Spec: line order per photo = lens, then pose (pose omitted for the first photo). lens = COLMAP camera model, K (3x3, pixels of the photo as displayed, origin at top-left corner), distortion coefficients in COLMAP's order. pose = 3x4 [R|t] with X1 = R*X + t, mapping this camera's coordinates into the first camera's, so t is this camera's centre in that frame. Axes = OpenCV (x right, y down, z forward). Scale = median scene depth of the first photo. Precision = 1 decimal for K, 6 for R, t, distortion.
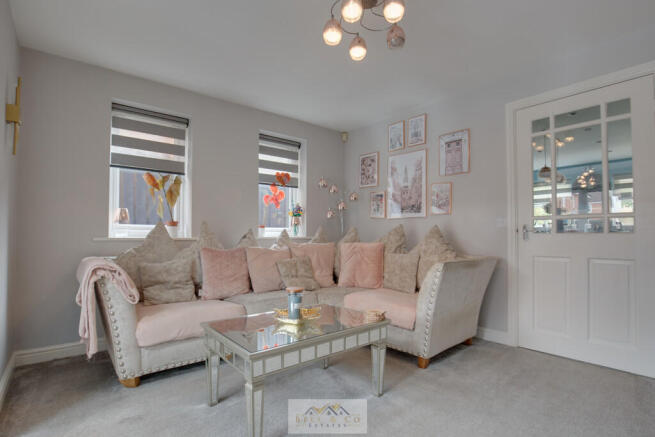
lens RADIAL K [[313.7, 0, 334.0], [0, 313.7, 235.1], [0, 0, 1]] dist [-0.023595, -0.000333]
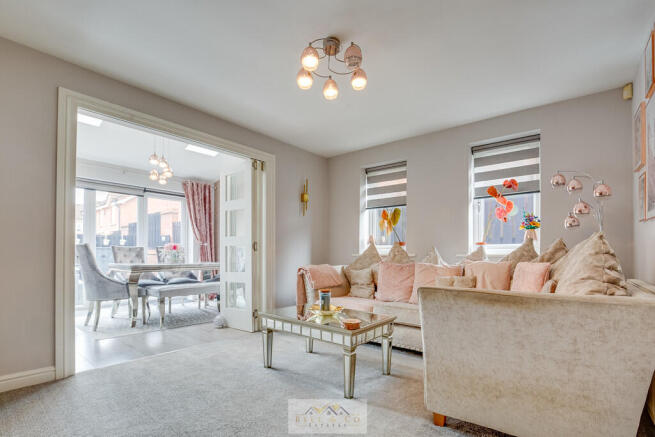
lens RADIAL K [[313.7, 0, 327.2], [0, 313.7, 258.0], [0, 0, 1]] dist [-0.023595, -0.000333]
pose [[0.192365, 0.010991, -0.981262, 0.779204], [-0.000858, 0.999939, 0.011032, 0.008662], [0.981323, -0.001281, 0.192363, 0.469304]]
